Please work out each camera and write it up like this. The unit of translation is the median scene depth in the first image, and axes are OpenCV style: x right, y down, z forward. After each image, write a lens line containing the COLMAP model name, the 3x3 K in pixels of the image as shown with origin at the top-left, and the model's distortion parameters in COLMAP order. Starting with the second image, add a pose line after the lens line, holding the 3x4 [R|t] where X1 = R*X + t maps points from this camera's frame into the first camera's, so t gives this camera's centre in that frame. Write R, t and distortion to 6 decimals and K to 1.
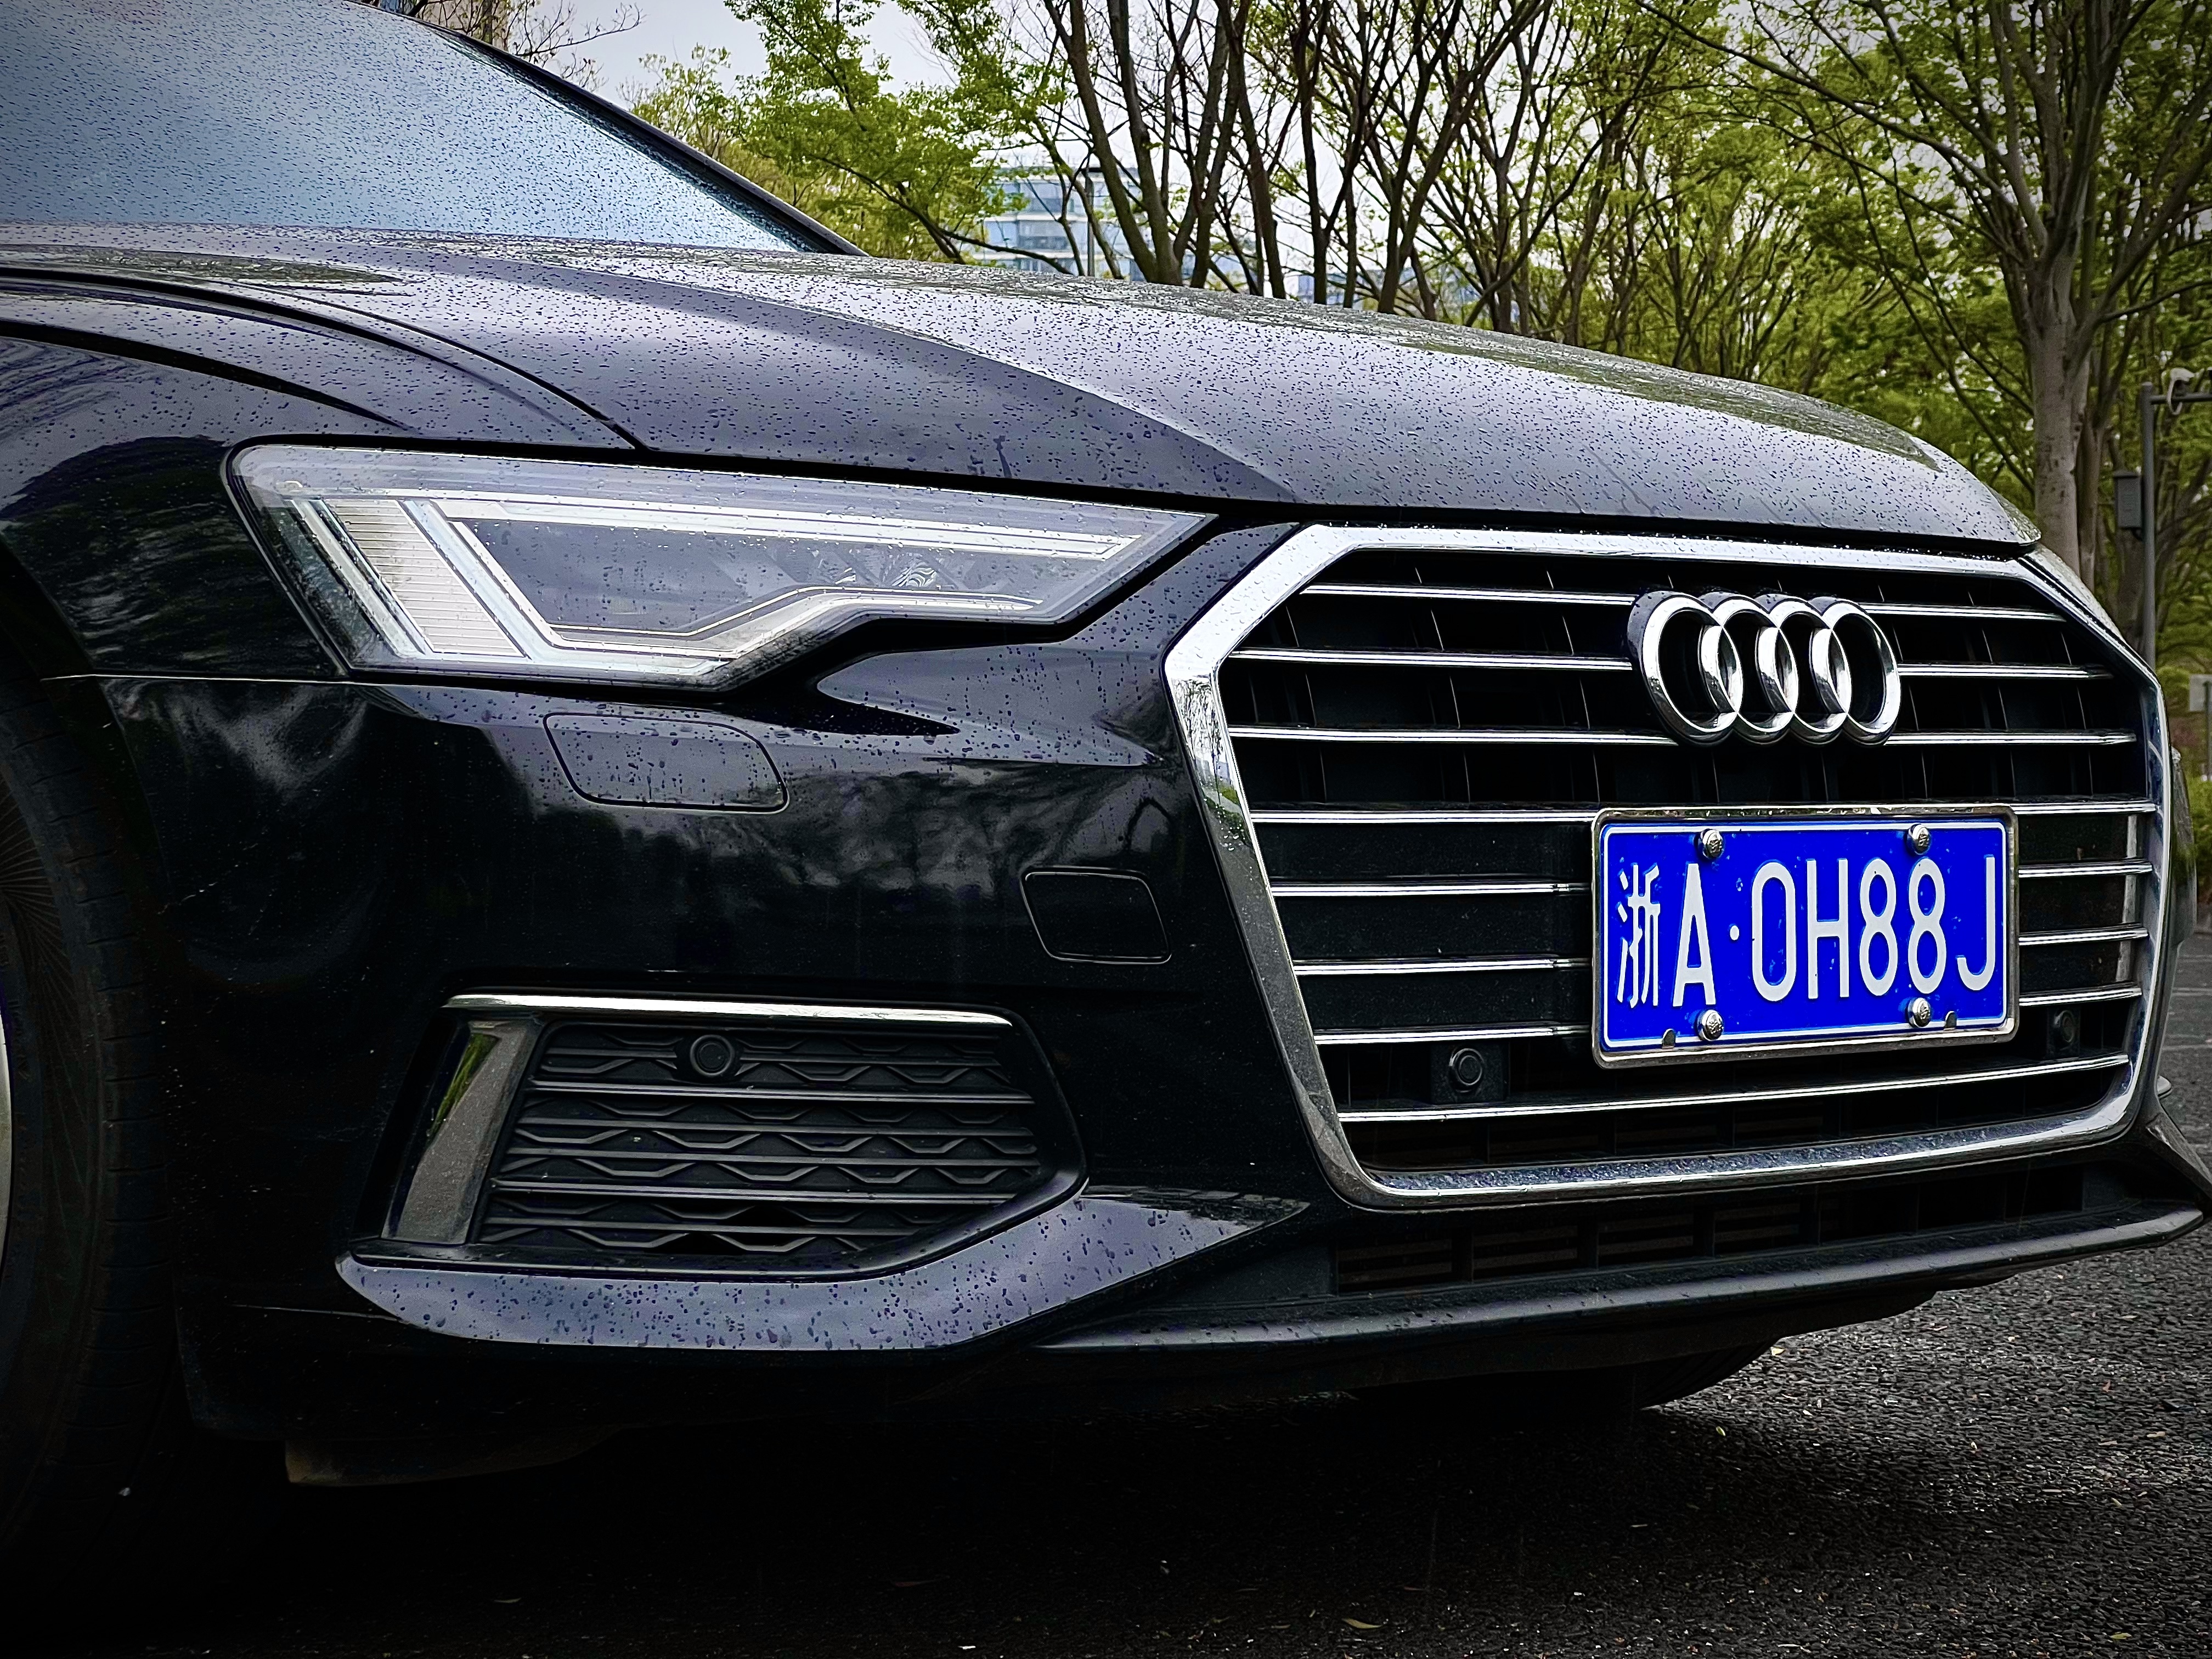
lens RADIAL K [[5056.4, 0, 1155.6], [0, 5056.4, 920.1], [0, 0, 1]] dist [-0.032140, 6.650772]
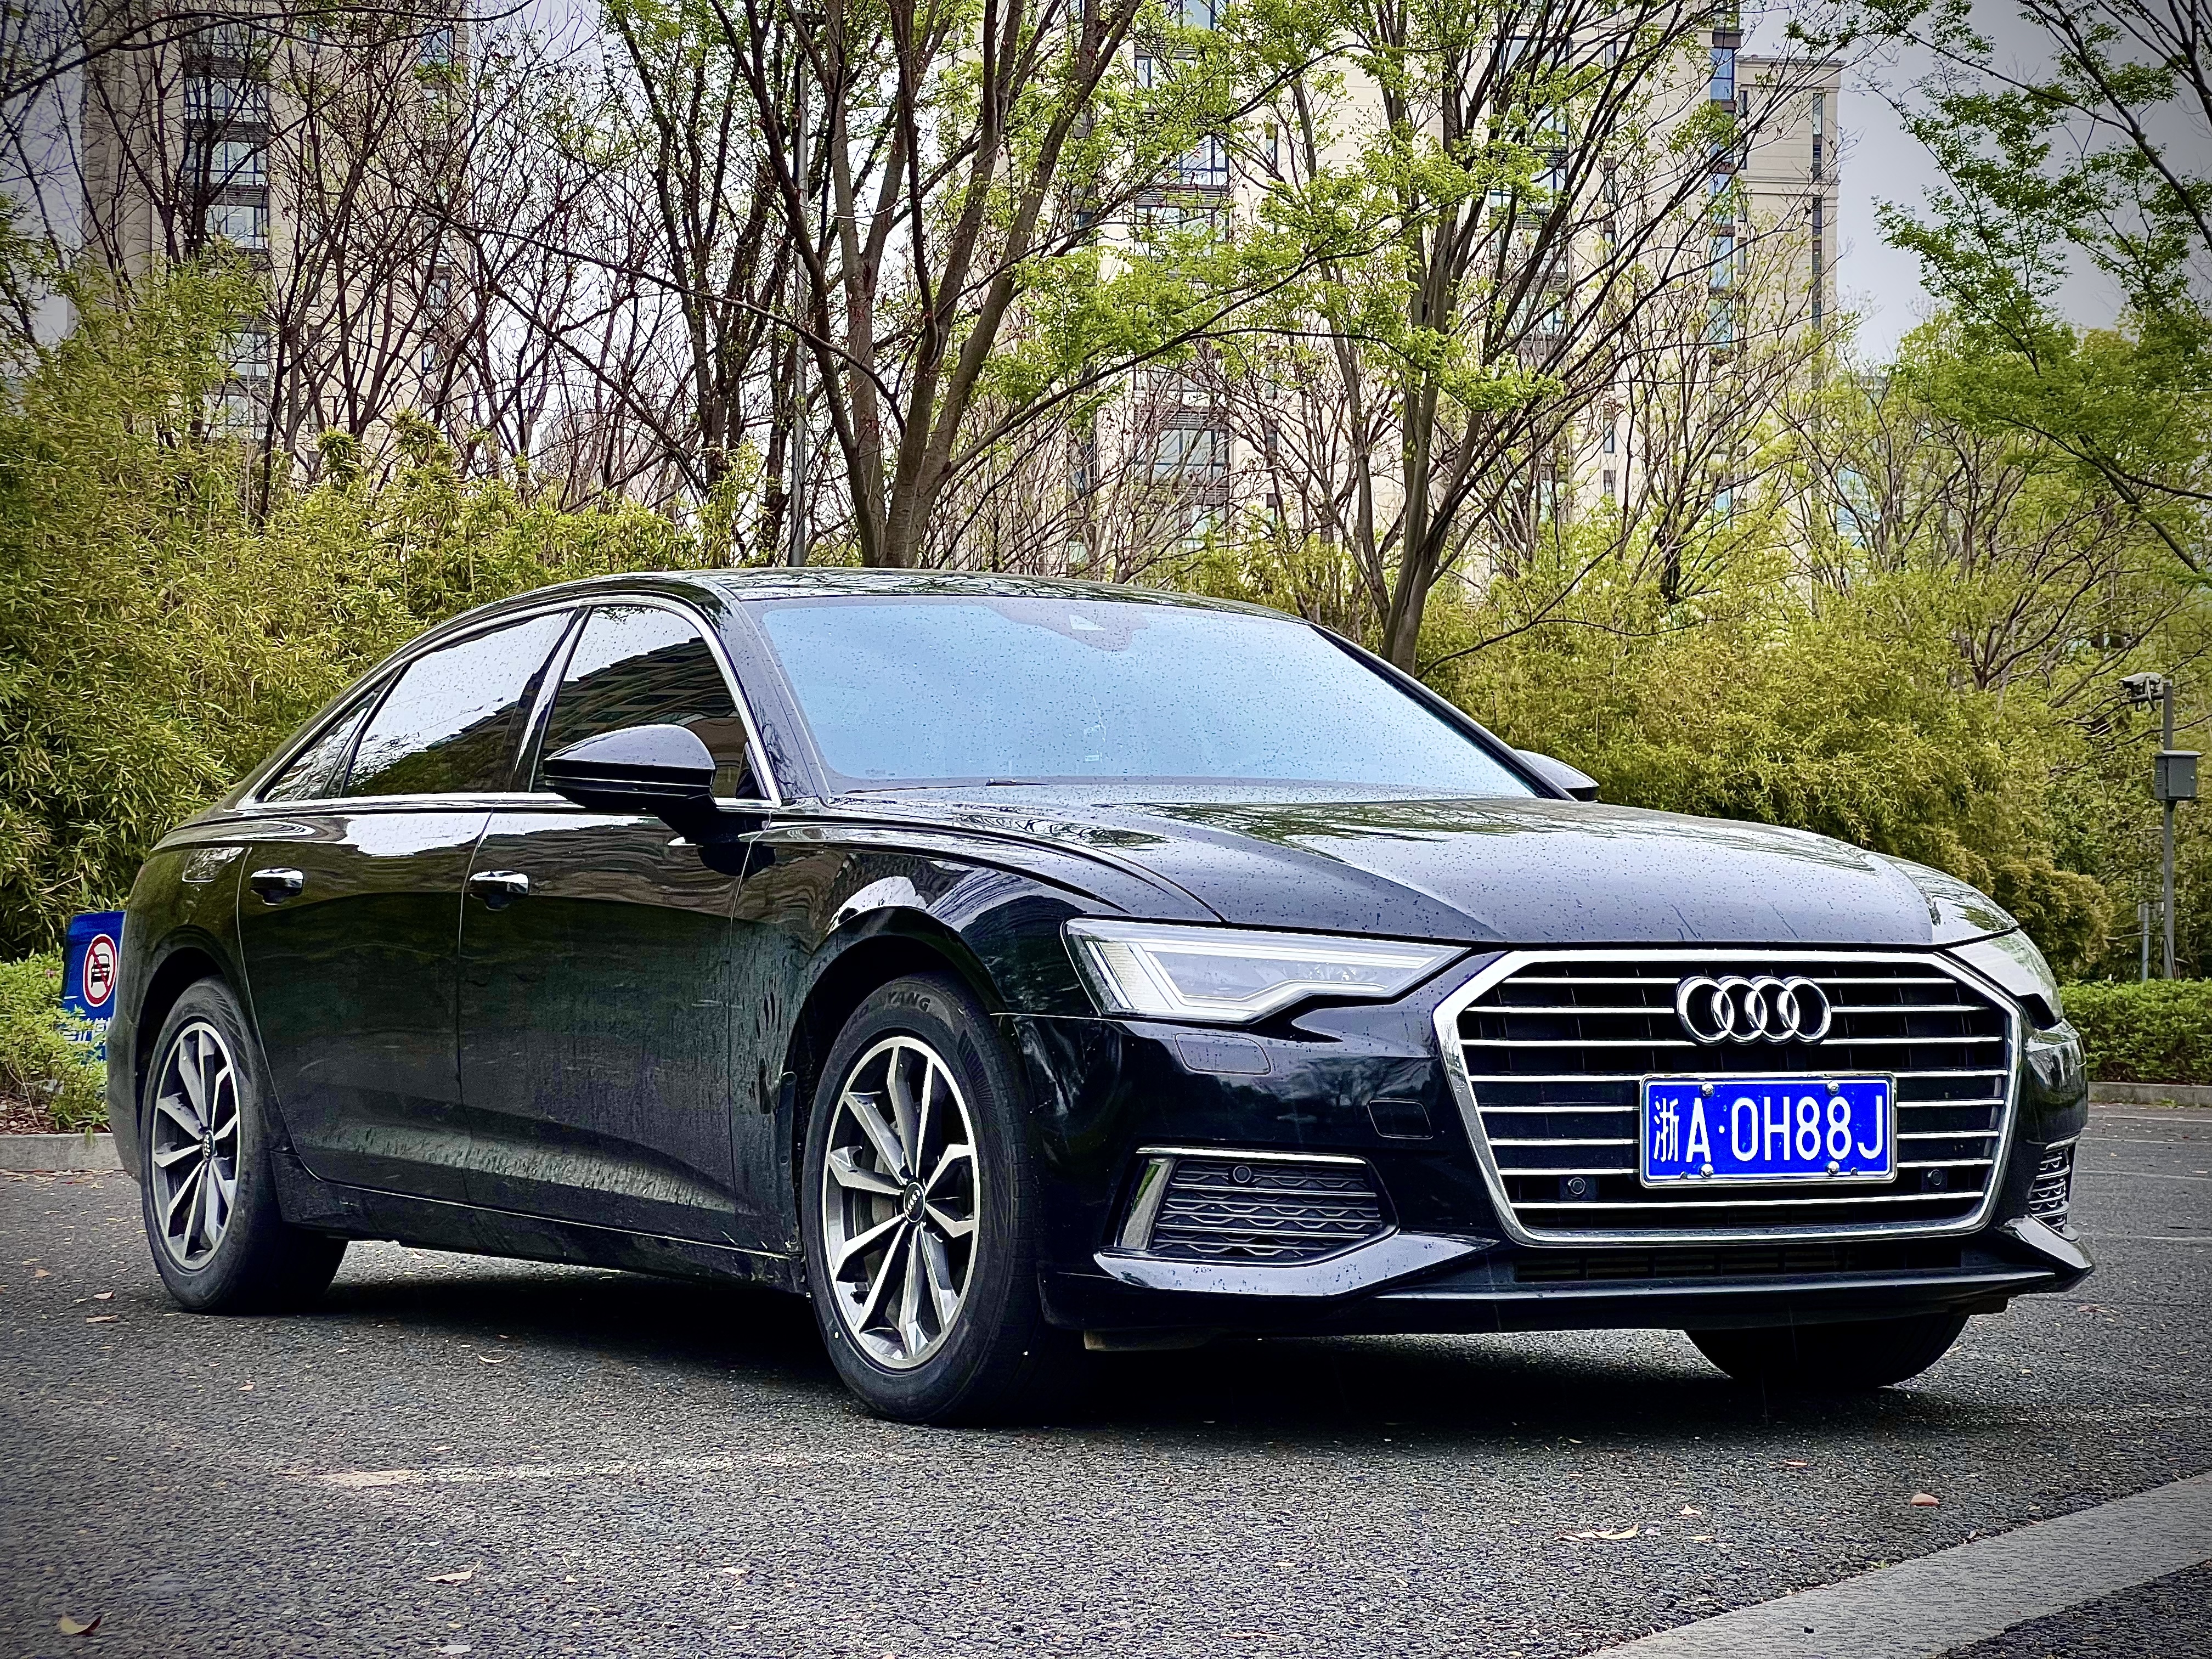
lens RADIAL K [[4927.3, 0, 1106.4], [0, 4927.3, 1076.8], [0, 0, 1]] dist [0.523503, 0.141378]
pose [[0.966362, 0.006452, -0.257104, 0.419244], [-0.009452, 0.999901, -0.010435, 0.004687], [0.257011, 0.012514, 0.966327, -1.200269]]
